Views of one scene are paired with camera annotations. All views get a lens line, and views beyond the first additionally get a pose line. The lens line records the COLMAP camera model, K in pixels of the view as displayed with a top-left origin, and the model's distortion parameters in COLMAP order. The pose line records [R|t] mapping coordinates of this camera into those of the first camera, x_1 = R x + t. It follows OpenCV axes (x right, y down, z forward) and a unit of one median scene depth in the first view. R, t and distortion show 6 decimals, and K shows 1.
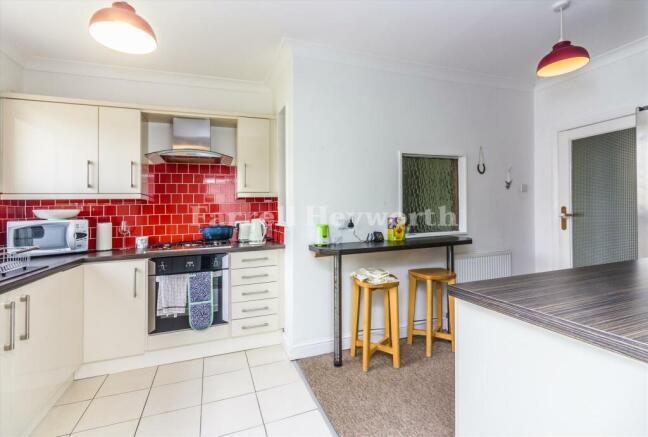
lens RADIAL K [[298.5, 0, 324.0], [0, 298.5, 218.5], [0, 0, 1]] dist [-0.000742, -0.000455]
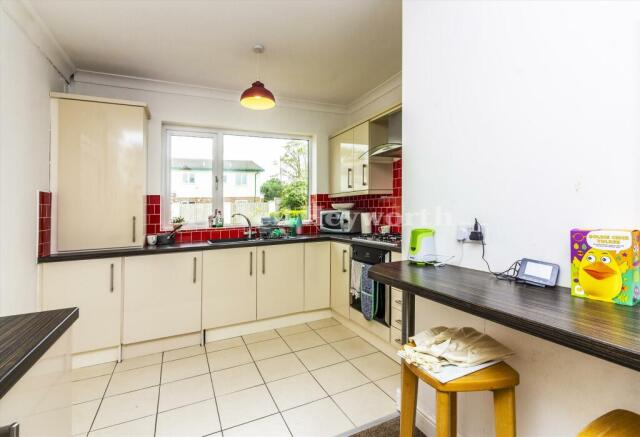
lens RADIAL K [[300.1, 0, 320.2], [0, 300.1, 199.9], [0, 0, 1]] dist [0.000082, 0.000005]
pose [[0.082711, -0.005869, -0.996556, 0.582738], [0.002857, 0.999980, -0.005652, -0.036784], [0.996569, -0.002380, 0.082727, 0.712061]]
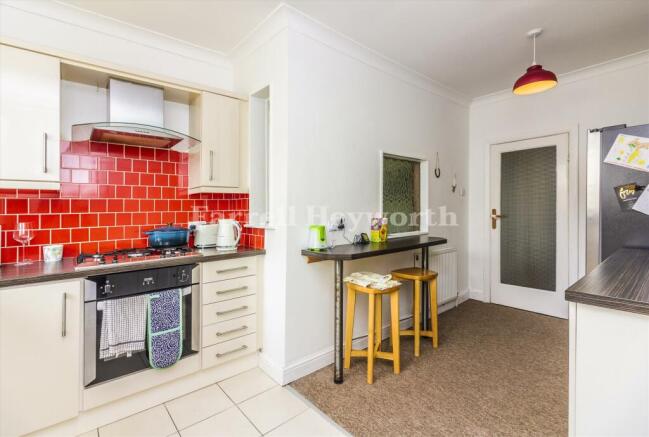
lens RADIAL K [[301.0, 0, 324.5], [0, 301.0, 218.5], [0, 0, 1]] dist [0.002327, 0.000502]
pose [[0.940308, 0.001772, 0.340319, -0.280097], [-0.002987, 0.999991, 0.003047, -0.005050], [-0.340310, -0.003882, 0.940305, 0.145692]]
